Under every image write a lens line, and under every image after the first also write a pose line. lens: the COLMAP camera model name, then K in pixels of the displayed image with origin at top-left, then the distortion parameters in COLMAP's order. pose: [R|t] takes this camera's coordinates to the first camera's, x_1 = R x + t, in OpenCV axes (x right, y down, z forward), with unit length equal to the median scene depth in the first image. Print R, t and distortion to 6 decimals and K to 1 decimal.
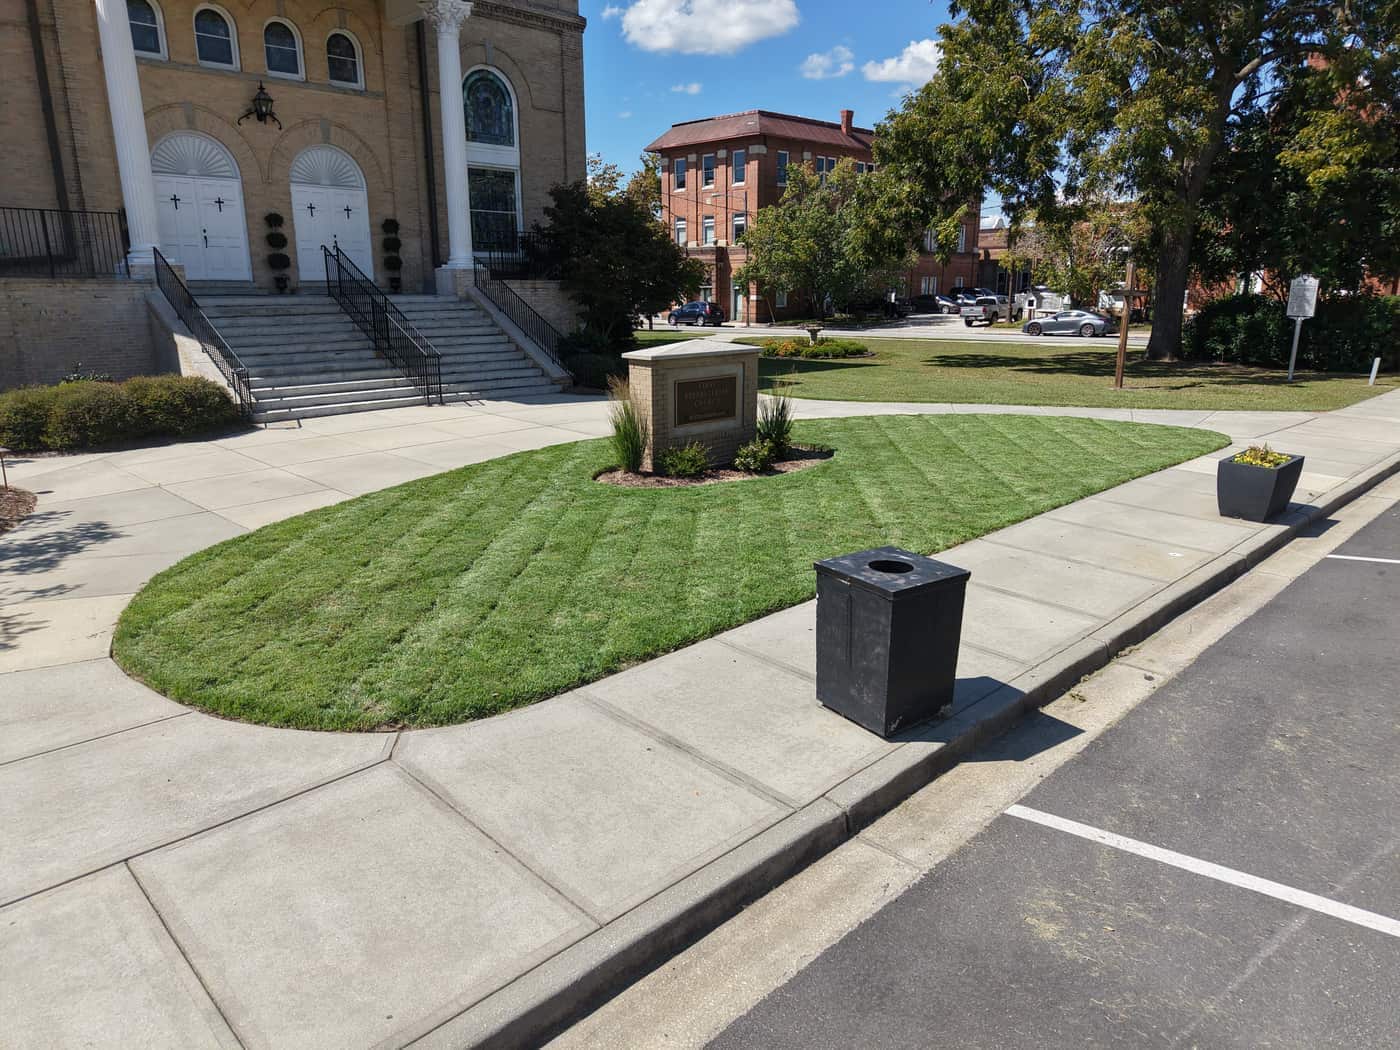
lens RADIAL K [[935.0, 0, 696.5], [0, 935.0, 527.2], [0, 0, 1]] dist [0.008414, -0.003138]
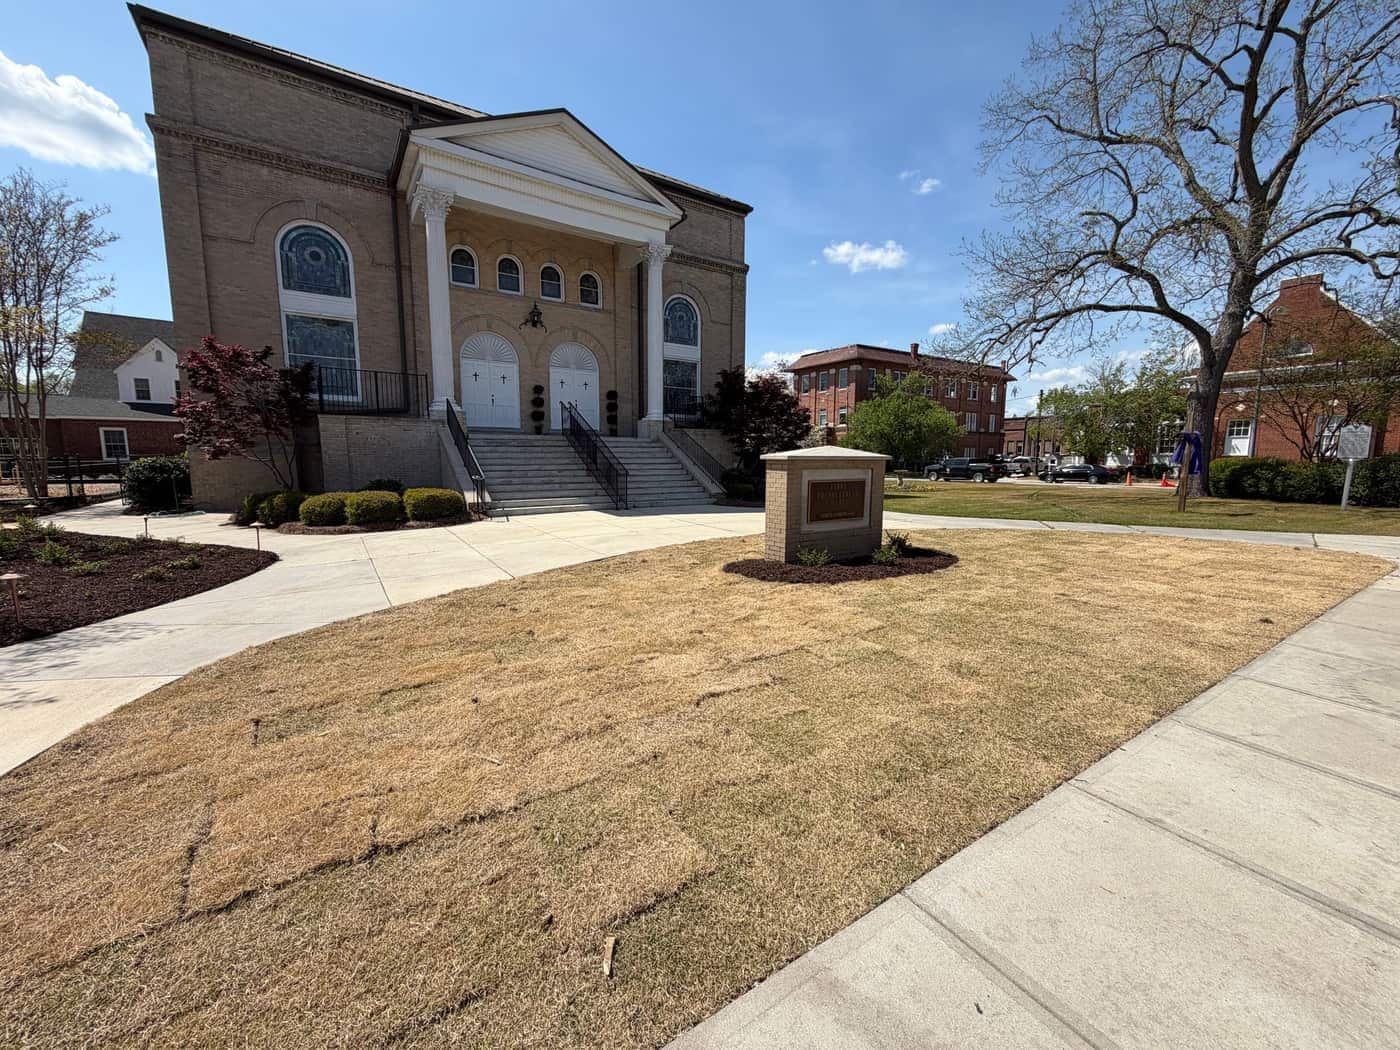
lens RADIAL K [[549.5, 0, 700.0], [0, 549.5, 525.0], [0, 0, 1]] dist [0.012670, -0.008641]
pose [[0.980485, 0.030223, -0.194255, -0.014360], [-0.055875, 0.990203, -0.127968, -0.012706], [0.188485, 0.136325, 0.972568, 0.247976]]
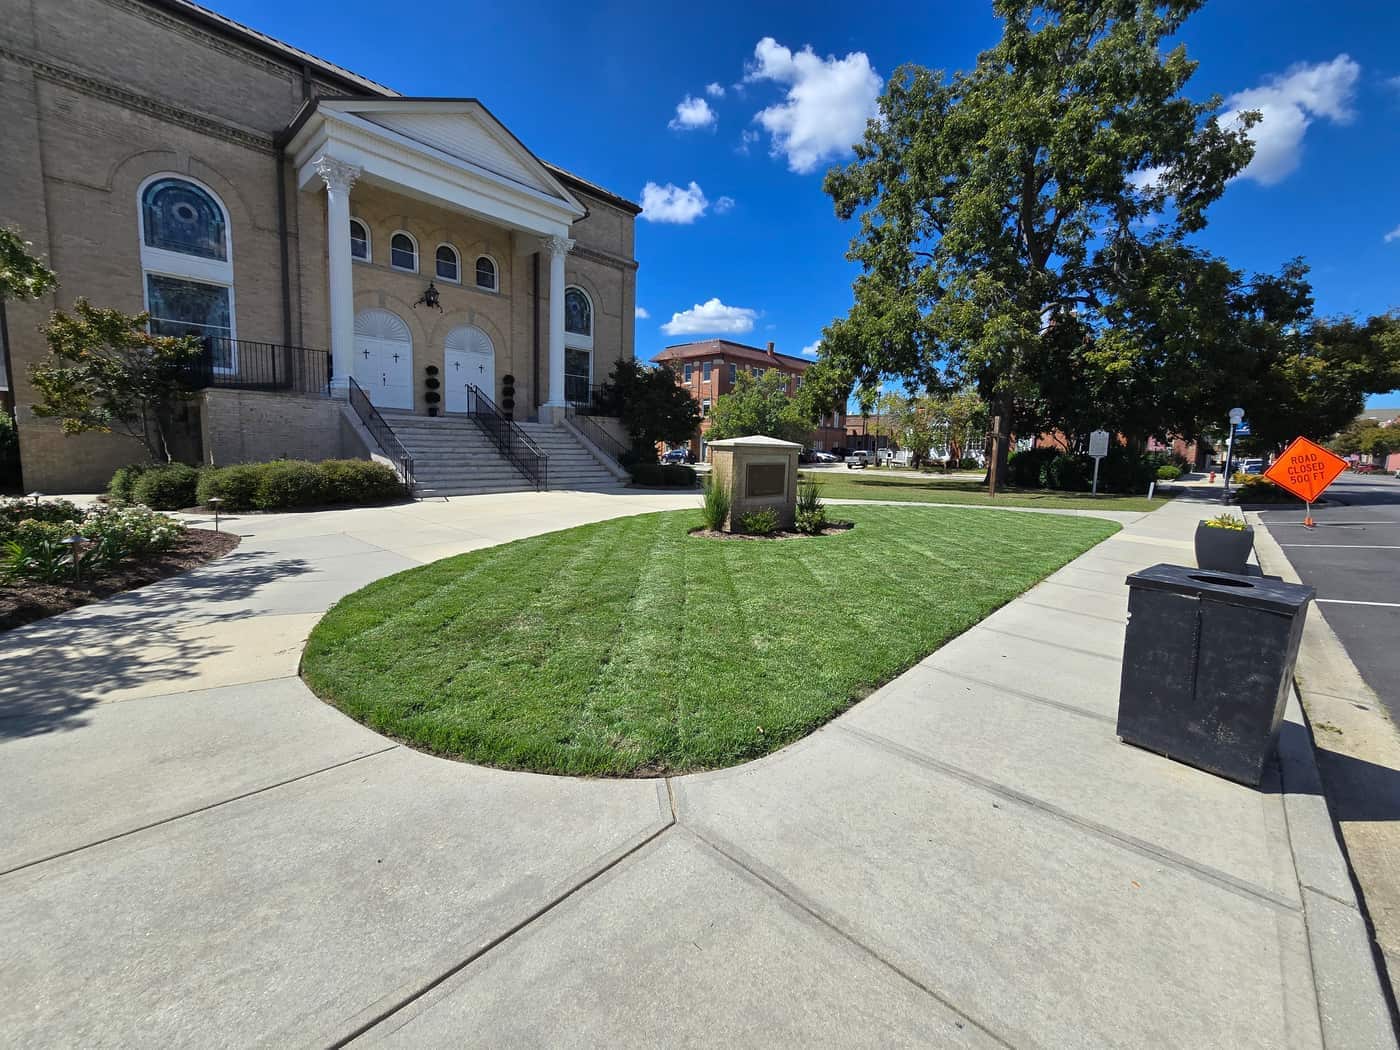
lens RADIAL K [[569.6, 0, 687.4], [0, 569.6, 510.2], [0, 0, 1]] dist [-0.001209, -0.000480]
pose [[0.998641, 0.024914, 0.045776, -0.097174], [-0.017937, 0.988983, -0.146941, 0.018860], [-0.048932, 0.145920, 0.988086, 0.143798]]
